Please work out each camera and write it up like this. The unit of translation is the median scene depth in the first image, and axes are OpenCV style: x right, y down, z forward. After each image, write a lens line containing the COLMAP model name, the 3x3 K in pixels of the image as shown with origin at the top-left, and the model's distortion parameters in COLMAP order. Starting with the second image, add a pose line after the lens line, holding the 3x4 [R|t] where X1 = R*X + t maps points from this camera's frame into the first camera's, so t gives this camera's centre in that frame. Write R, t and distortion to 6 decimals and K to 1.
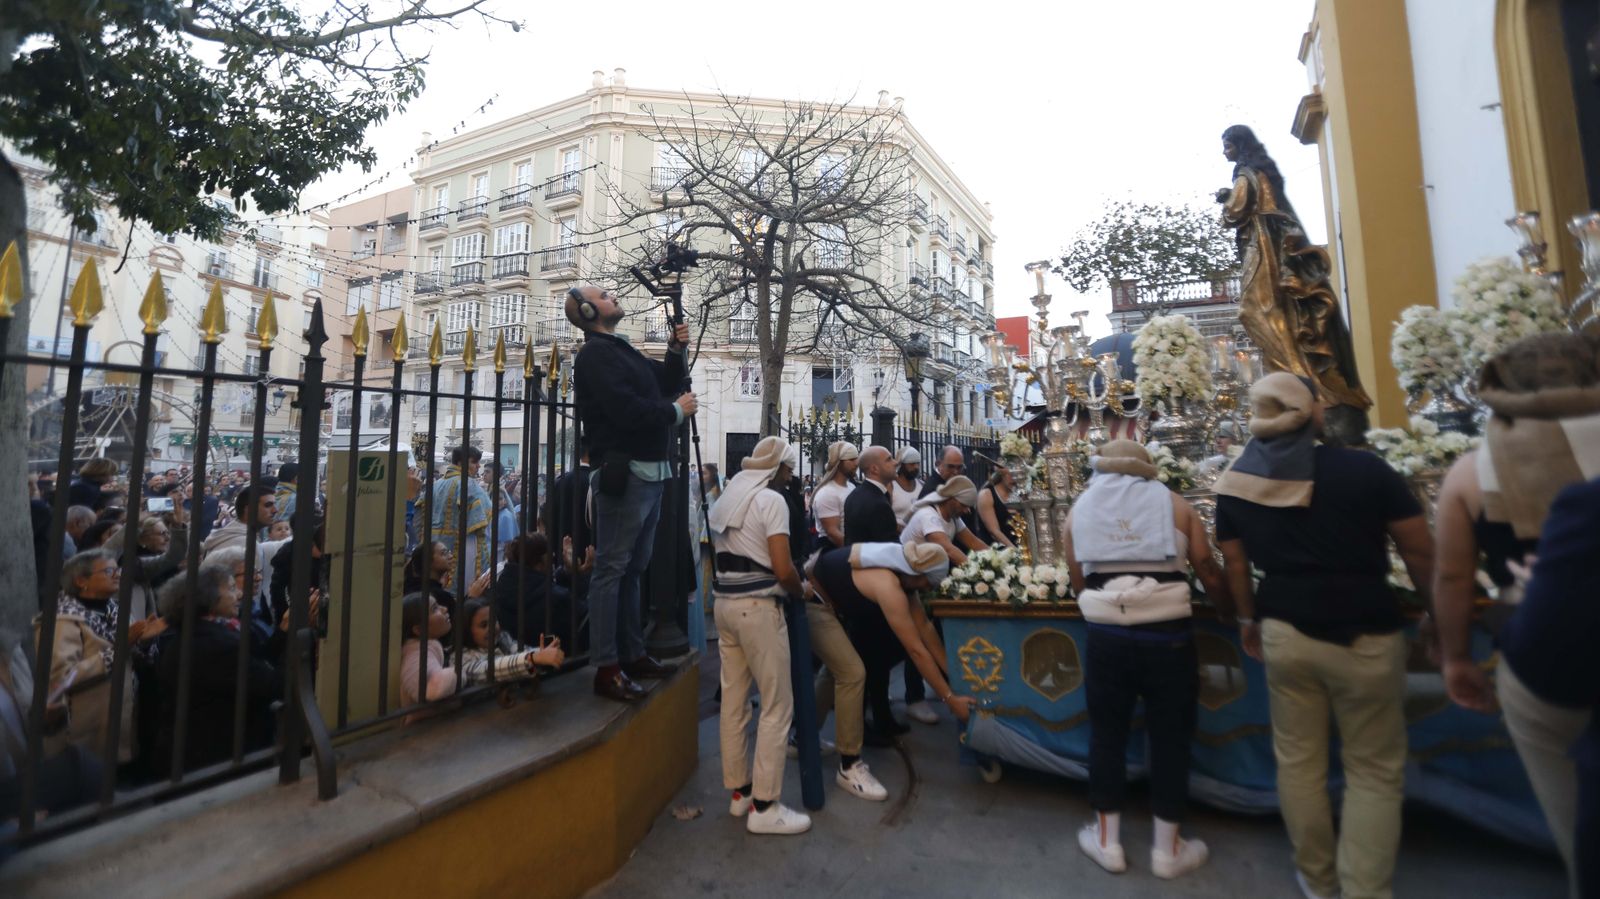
lens RADIAL K [[733.9, 0, 793.9], [0, 733.9, 370.4], [0, 0, 1]] dist [-0.068060, 0.029834]
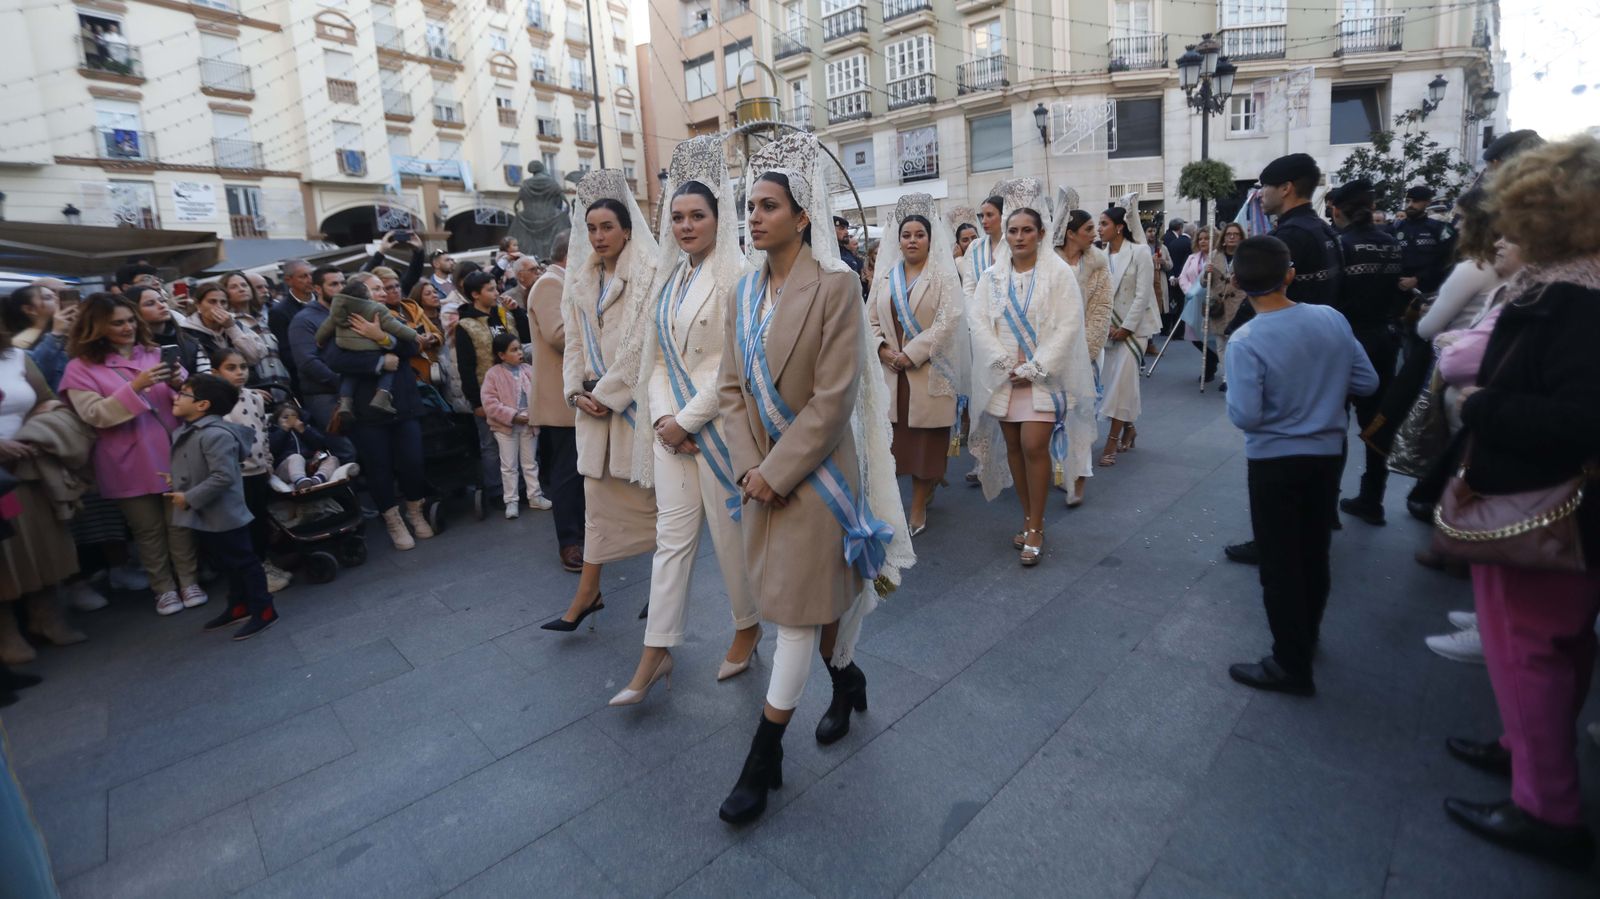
lens RADIAL K [[730.2, 0, 791.6], [0, 730.2, 371.2], [0, 0, 1]] dist [-0.071057, 0.027428]
pose [[0.960157, -0.027662, -0.278087, -0.404987], [0.103206, 0.959843, 0.260863, 0.041933], [0.259704, -0.279170, 0.924456, 0.142494]]
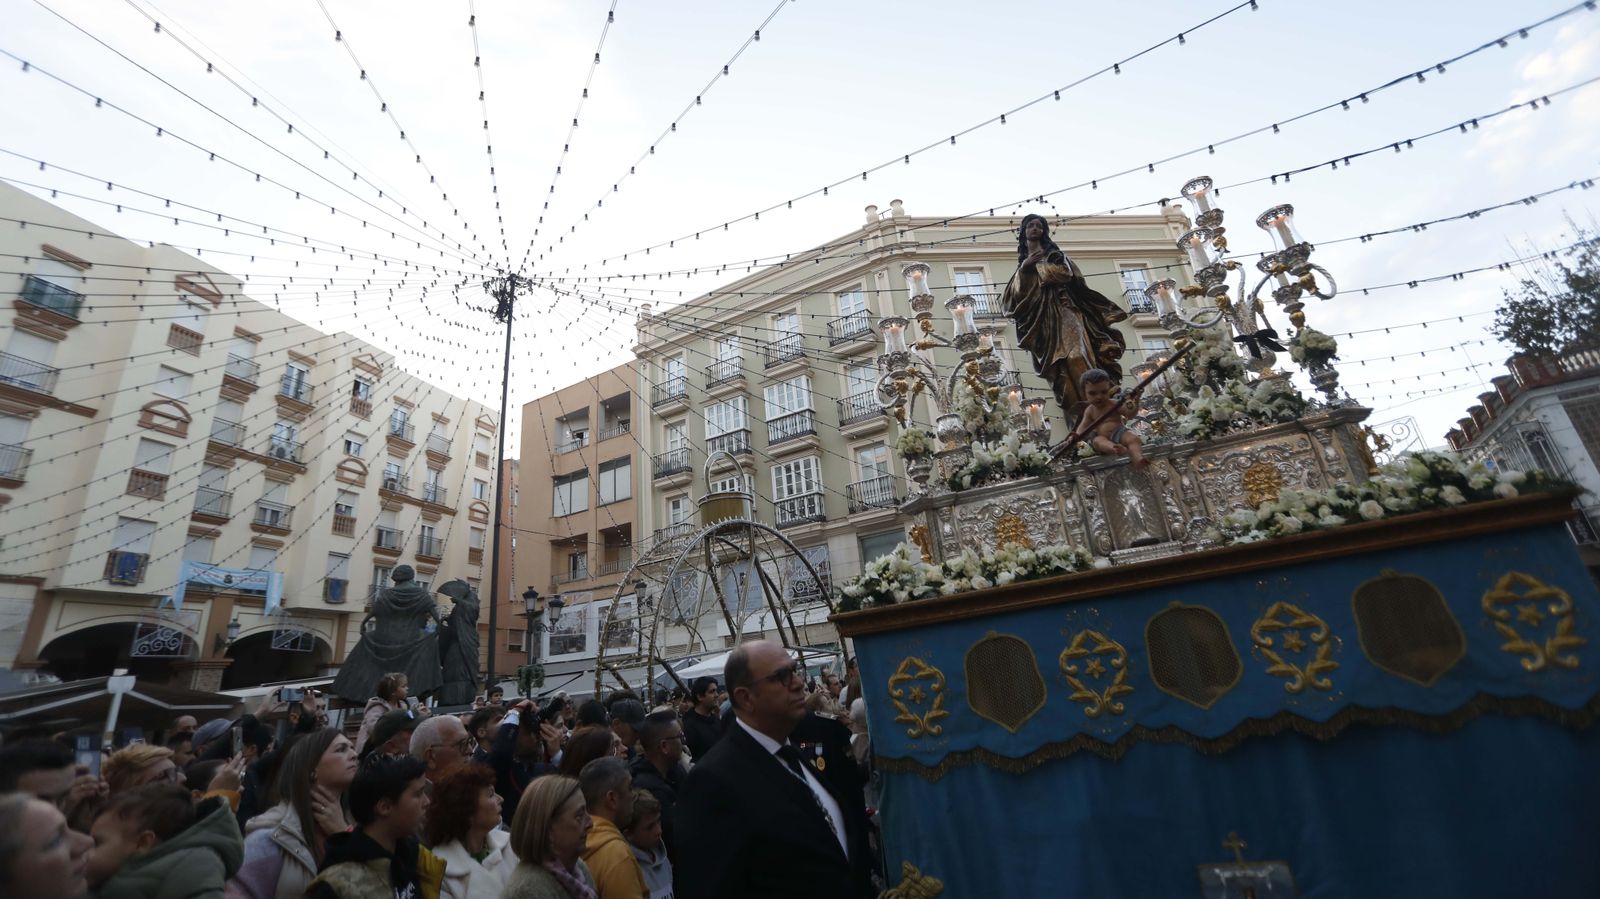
lens RADIAL K [[730.2, 0, 791.6], [0, 730.2, 371.2], [0, 0, 1]] dist [-0.071057, 0.027428]
pose [[0.993416, -0.112389, -0.022215, -0.488210], [0.101825, 0.955064, -0.278361, 0.042479], [0.052501, 0.274266, 0.960220, 0.214846]]
